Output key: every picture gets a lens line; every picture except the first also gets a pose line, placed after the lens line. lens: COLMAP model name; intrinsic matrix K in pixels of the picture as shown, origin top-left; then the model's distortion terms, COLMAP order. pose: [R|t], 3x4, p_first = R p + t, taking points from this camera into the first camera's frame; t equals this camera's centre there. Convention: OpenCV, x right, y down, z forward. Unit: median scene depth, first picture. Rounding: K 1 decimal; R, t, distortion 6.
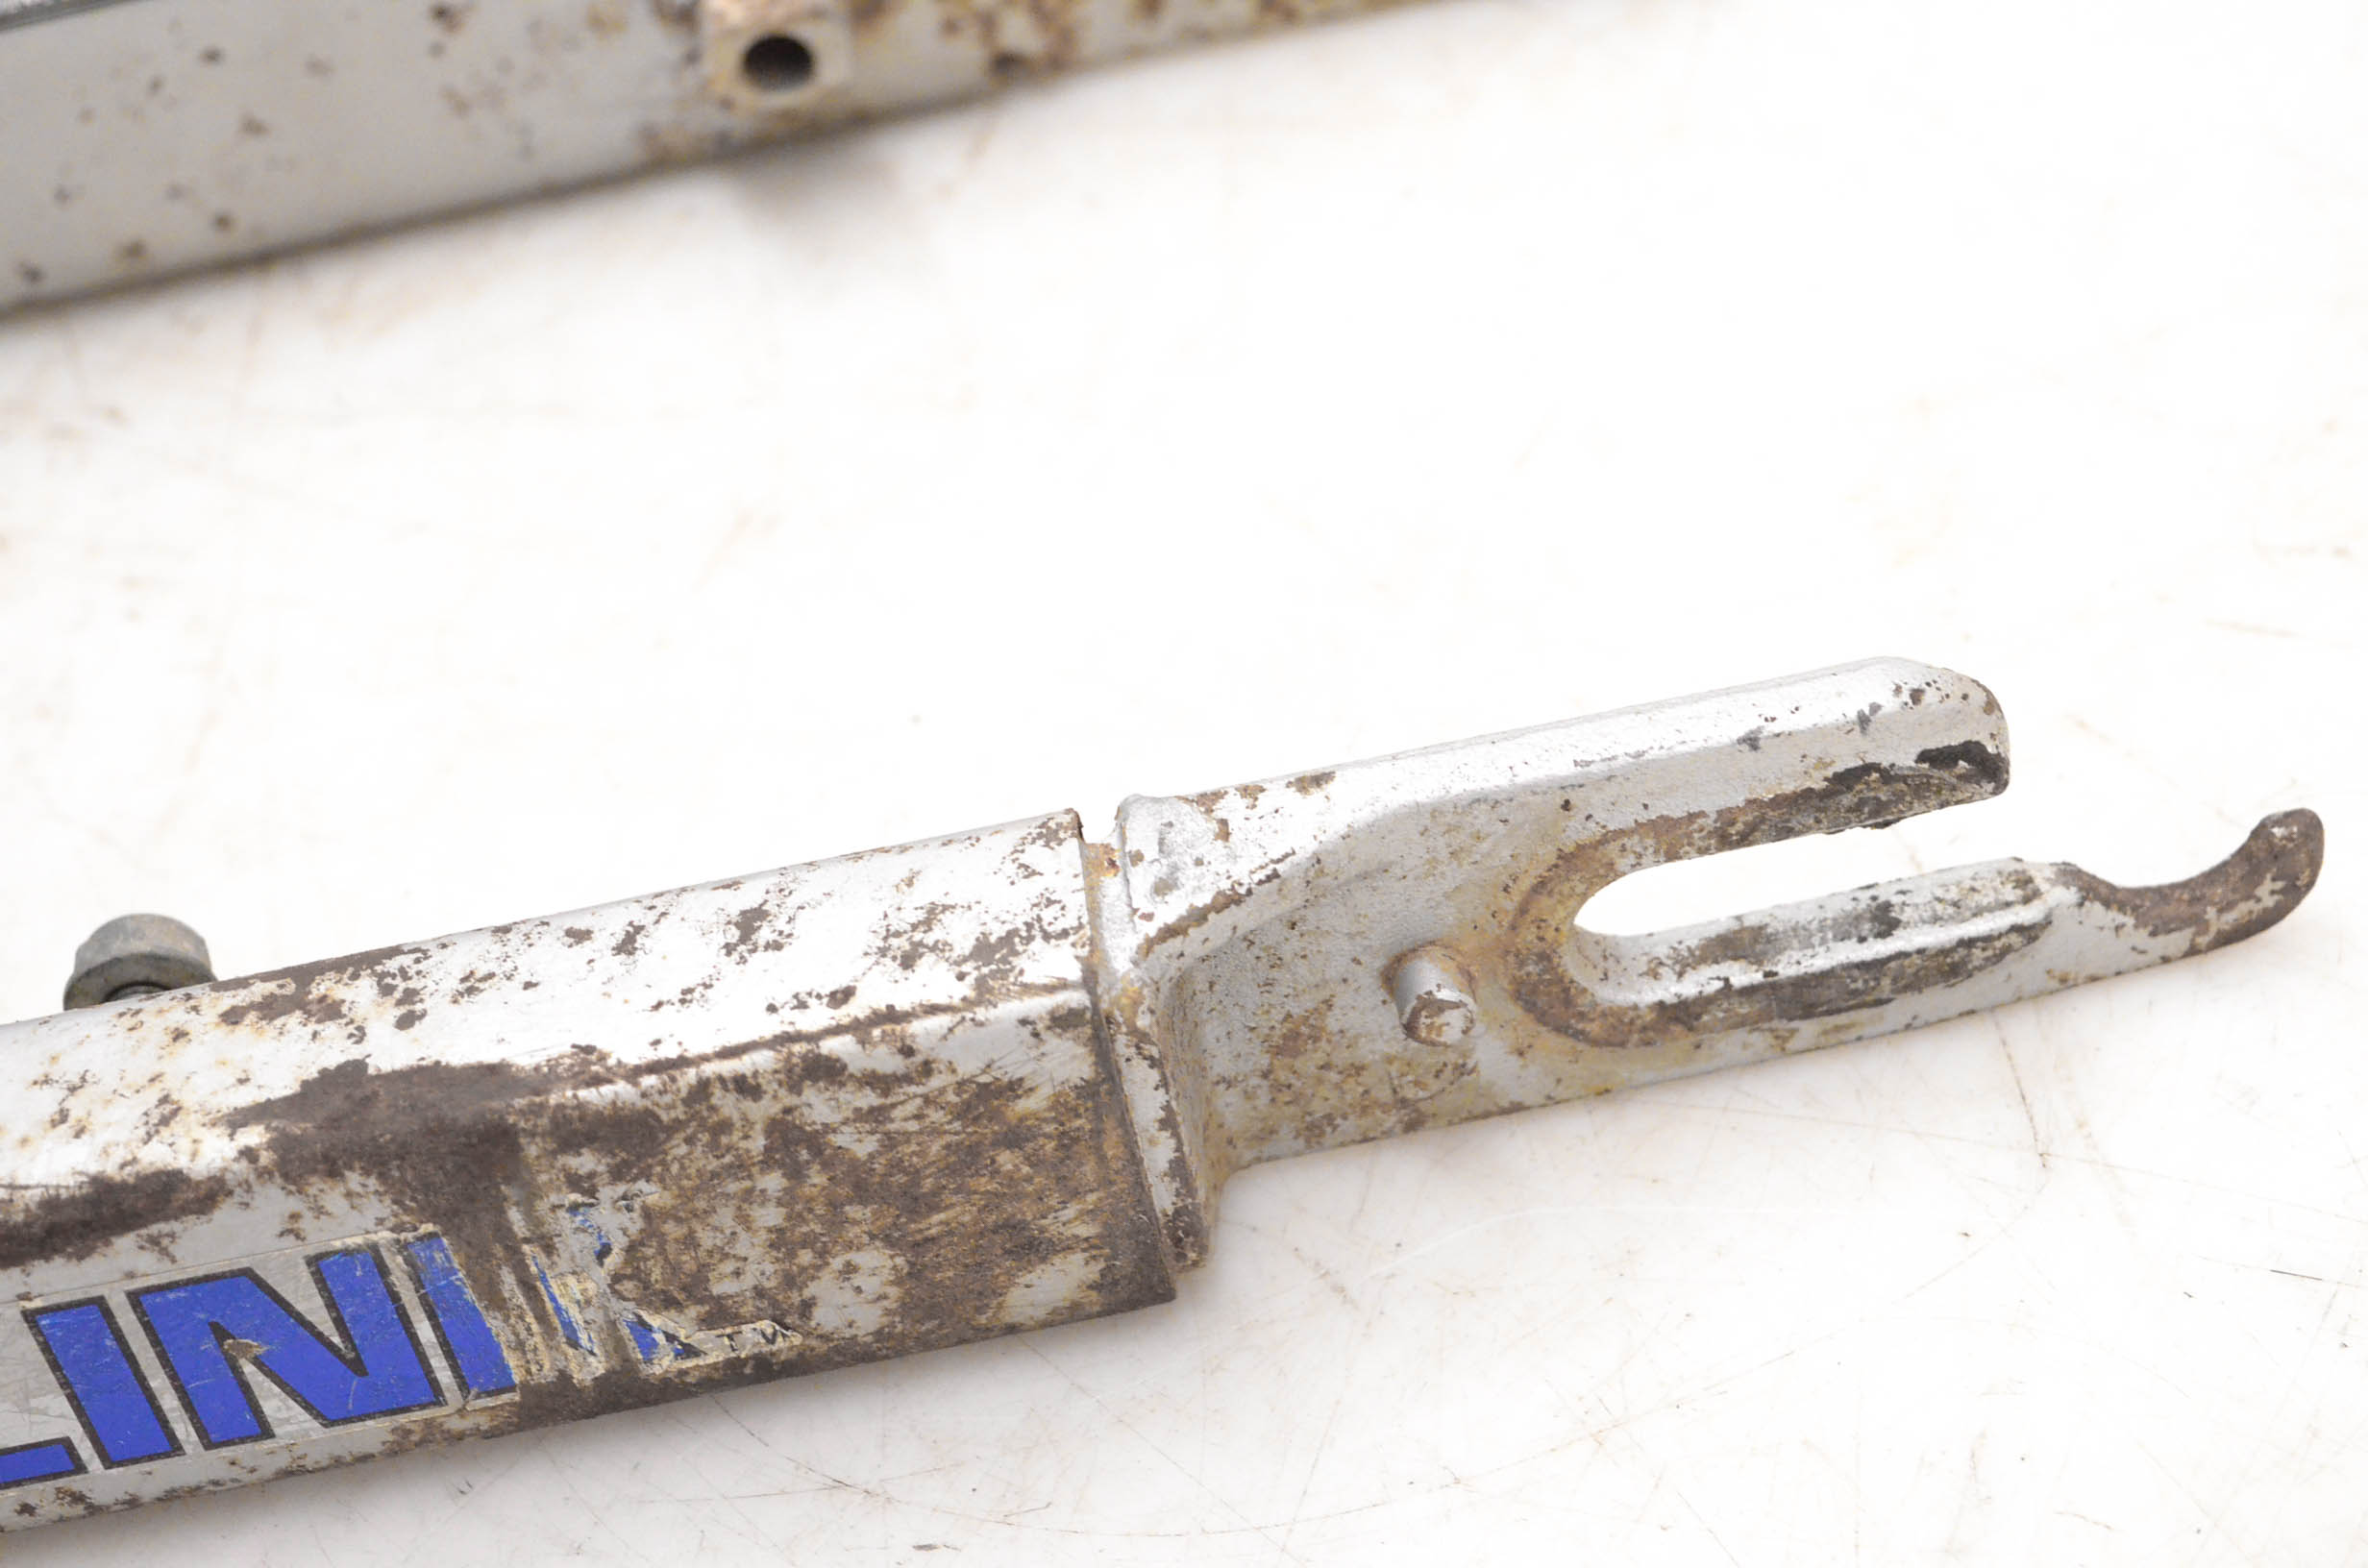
lens RADIAL K [[4674.4, 0, 1184.2], [0, 4674.4, 781.1], [0, 0, 1]] dist [-0.022505, 0.000000]
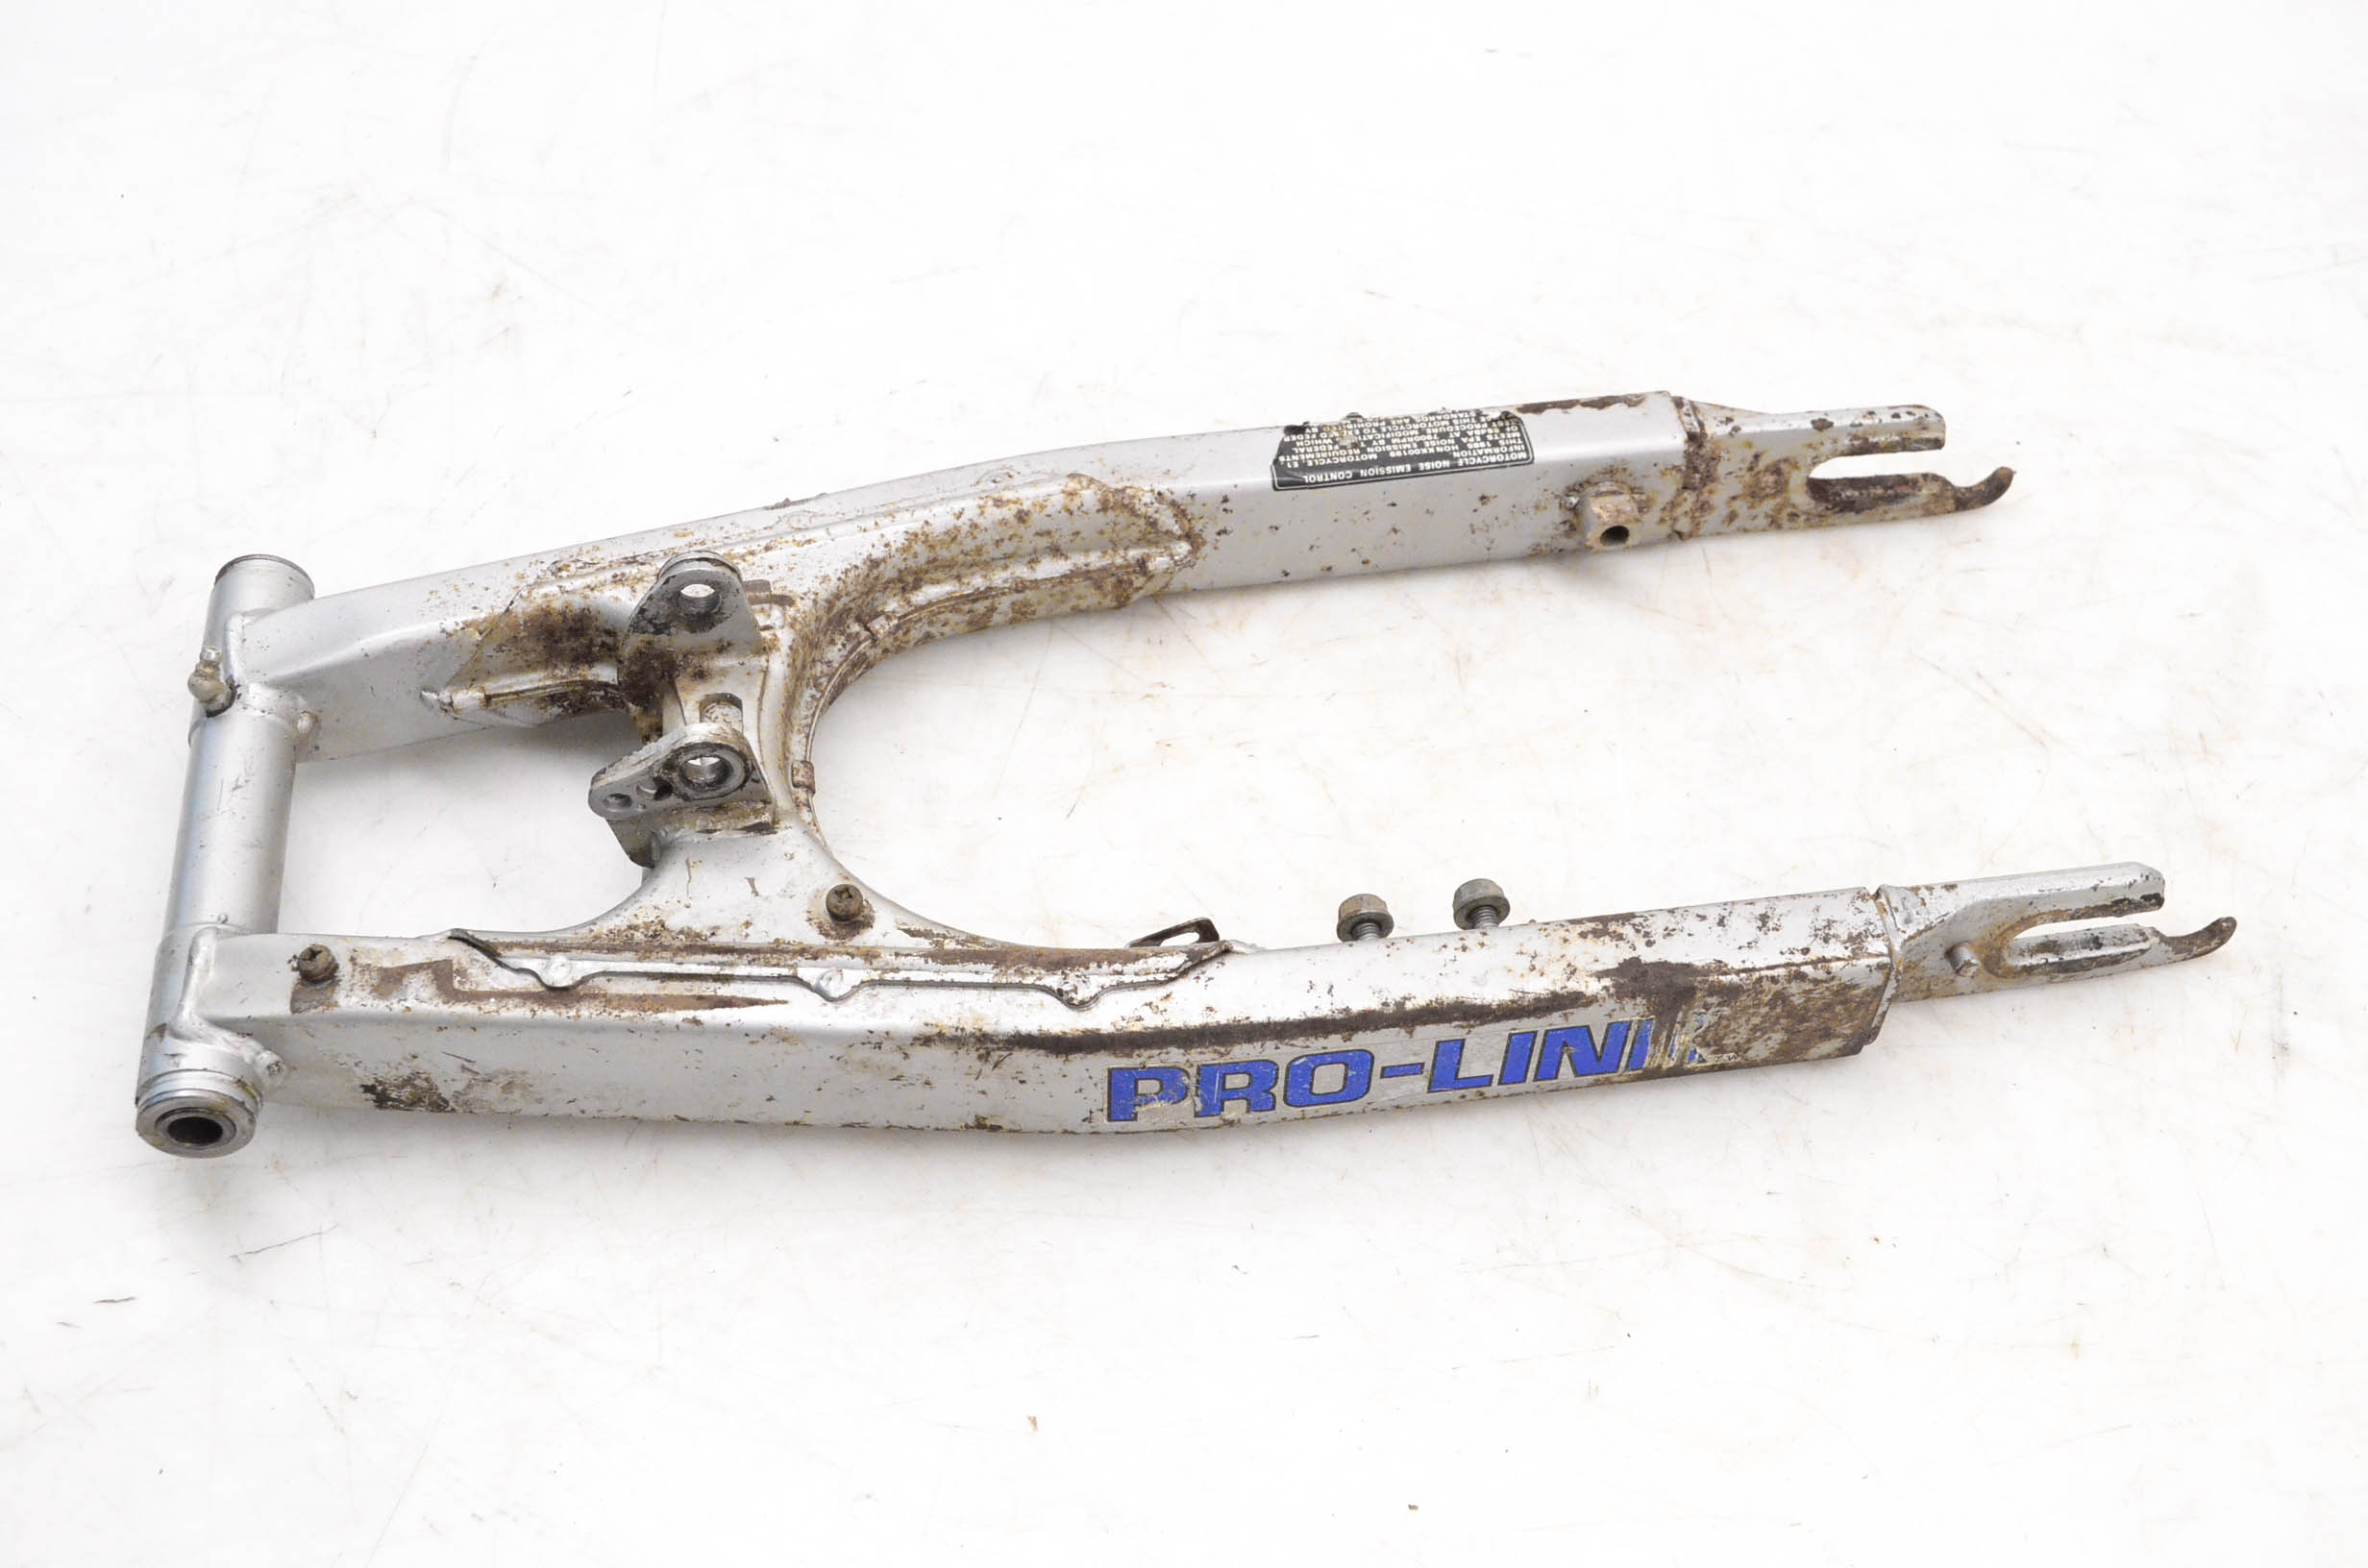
lens RADIAL K [[2633.3, 0, 1182.5], [0, 2633.3, 789.8], [0, 0, 1]] dist [-0.063435, 0.000000]
pose [[0.983658, 0.096900, 0.151749, -0.694724], [-0.109410, 0.991059, 0.076369, -0.132085], [-0.142992, -0.091723, 0.985464, -0.526131]]
